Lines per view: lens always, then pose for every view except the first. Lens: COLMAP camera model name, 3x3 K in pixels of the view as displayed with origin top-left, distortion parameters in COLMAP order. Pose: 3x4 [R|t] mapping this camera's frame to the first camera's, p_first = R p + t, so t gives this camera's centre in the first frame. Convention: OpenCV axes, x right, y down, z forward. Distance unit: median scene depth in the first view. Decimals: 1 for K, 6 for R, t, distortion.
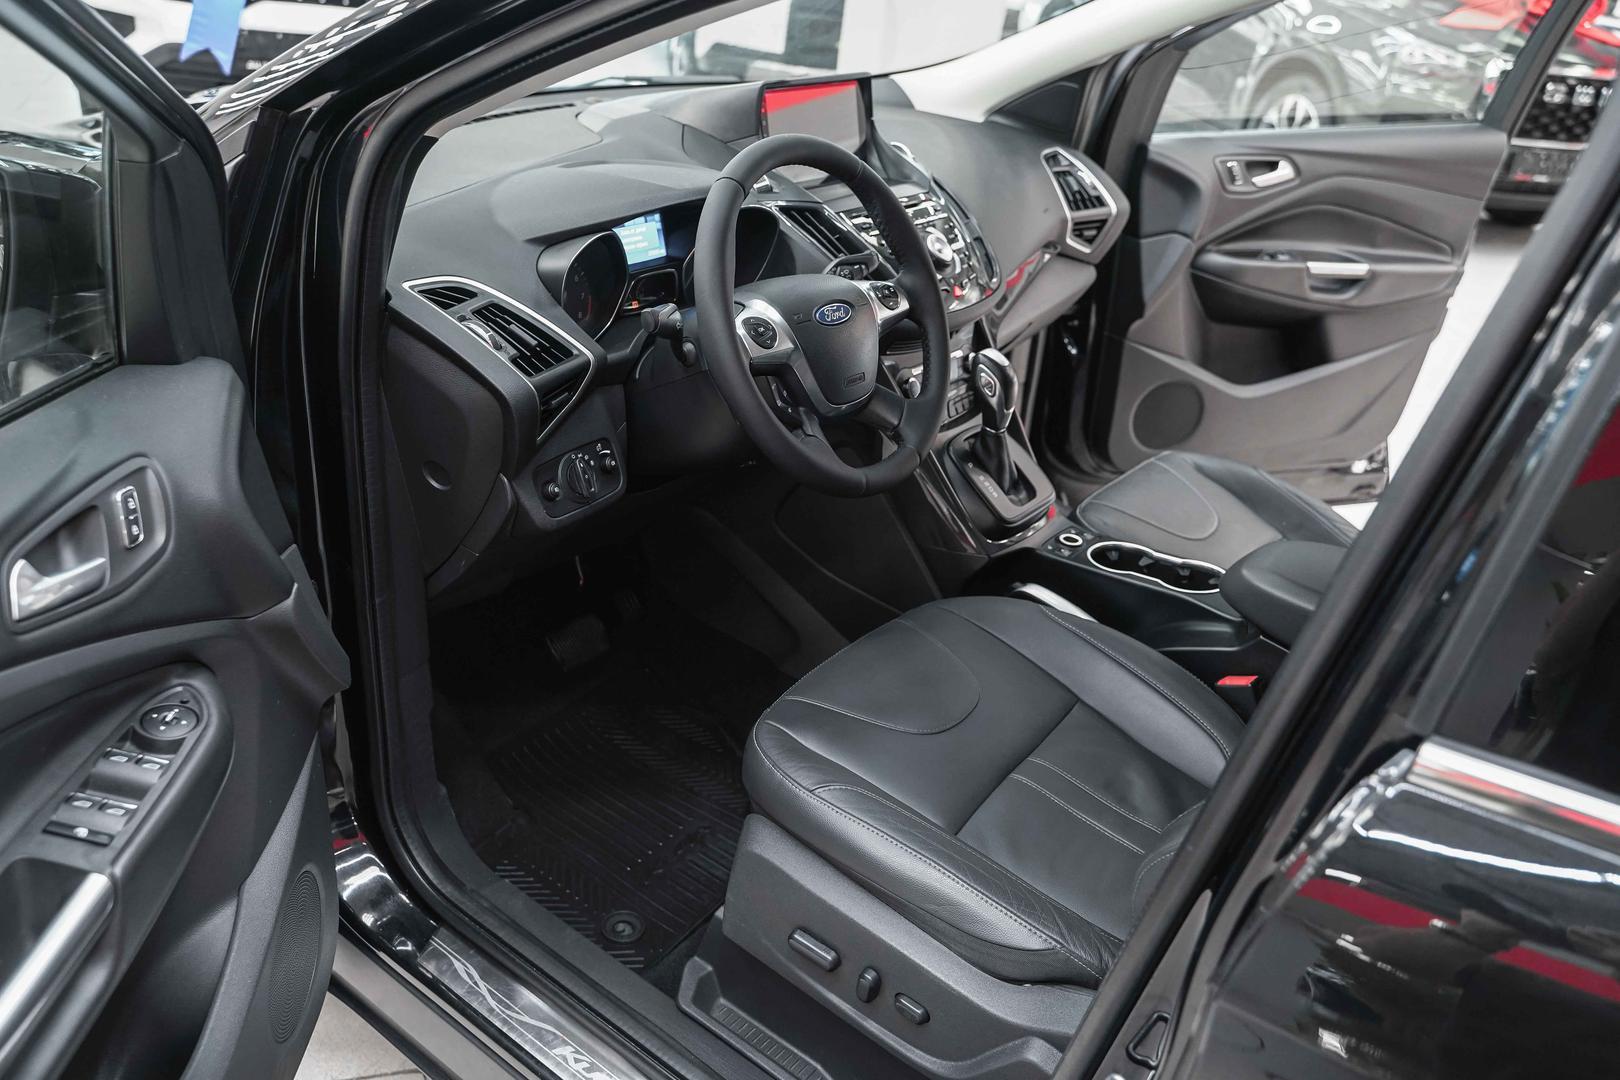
lens RADIAL K [[1337.2, 0, 810.0], [0, 1337.2, 540.0], [0, 0, 1]] dist [-0.018633, 0.000677]
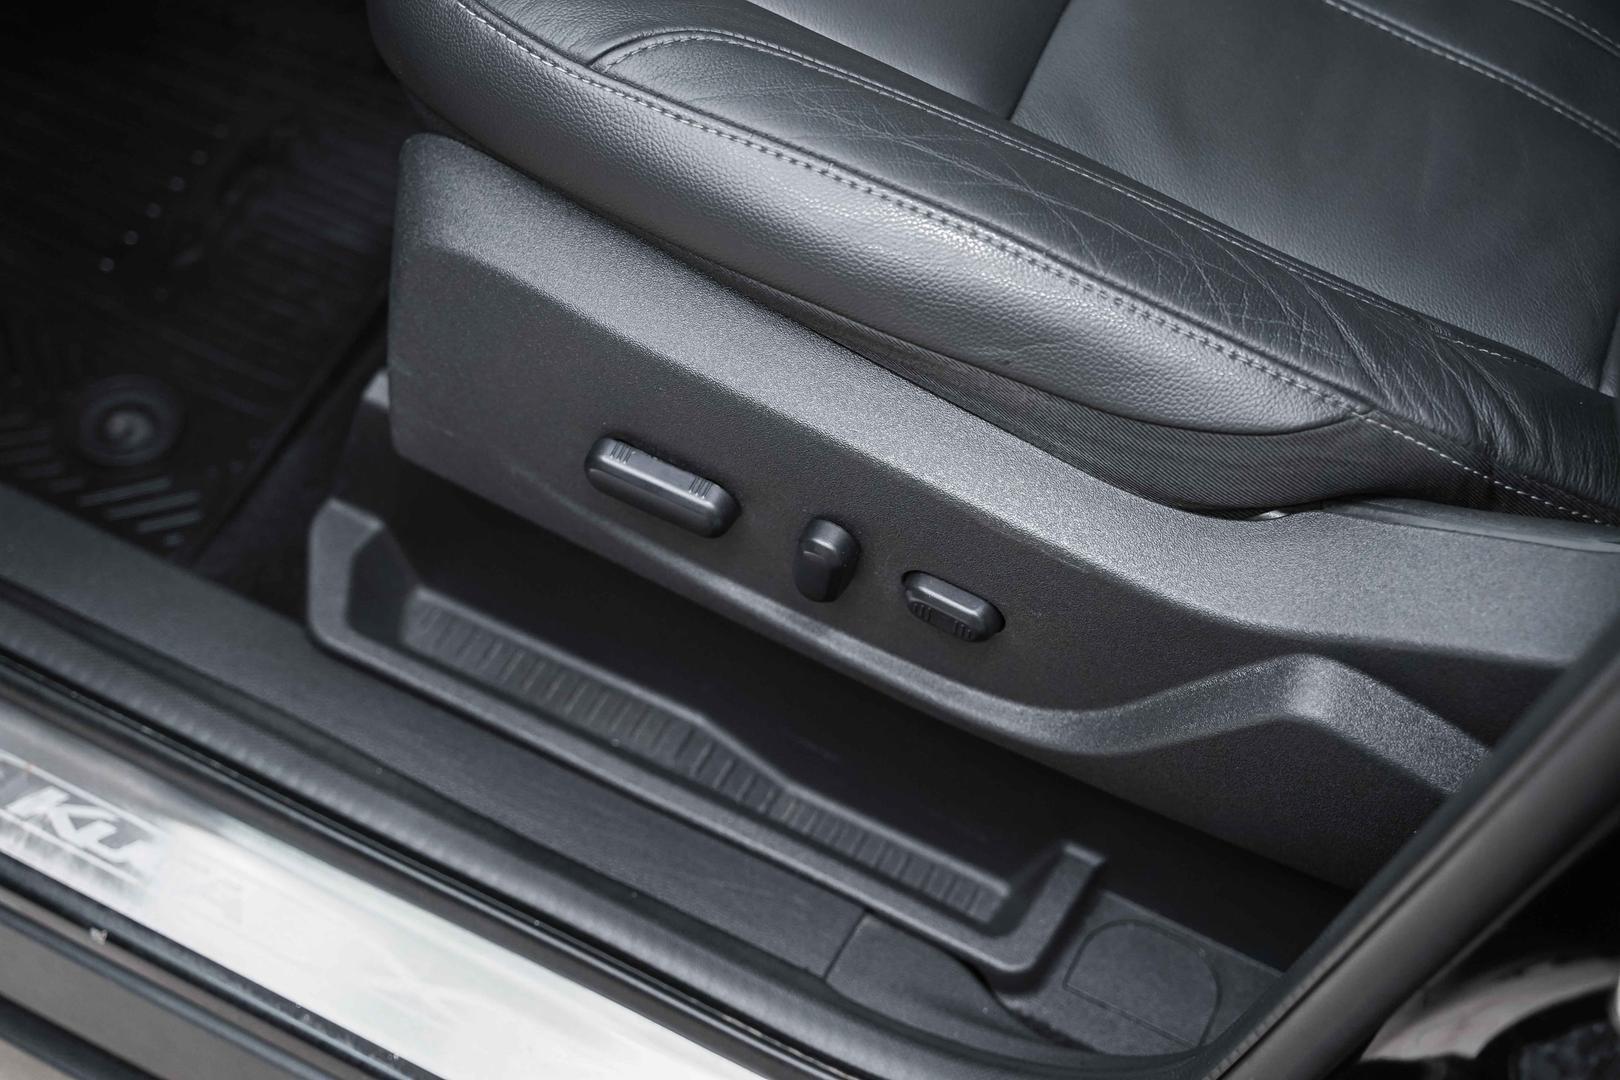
lens RADIAL K [[2526.0, 0, 810.0], [0, 2526.0, 540.0], [0, 0, 1]] dist [0.005460, -0.005704]
pose [[0.981545, -0.167040, 0.093095, -0.023475], [0.108732, 0.887968, 0.446867, 0.017017], [-0.157310, -0.428498, 0.889743, 0.370178]]
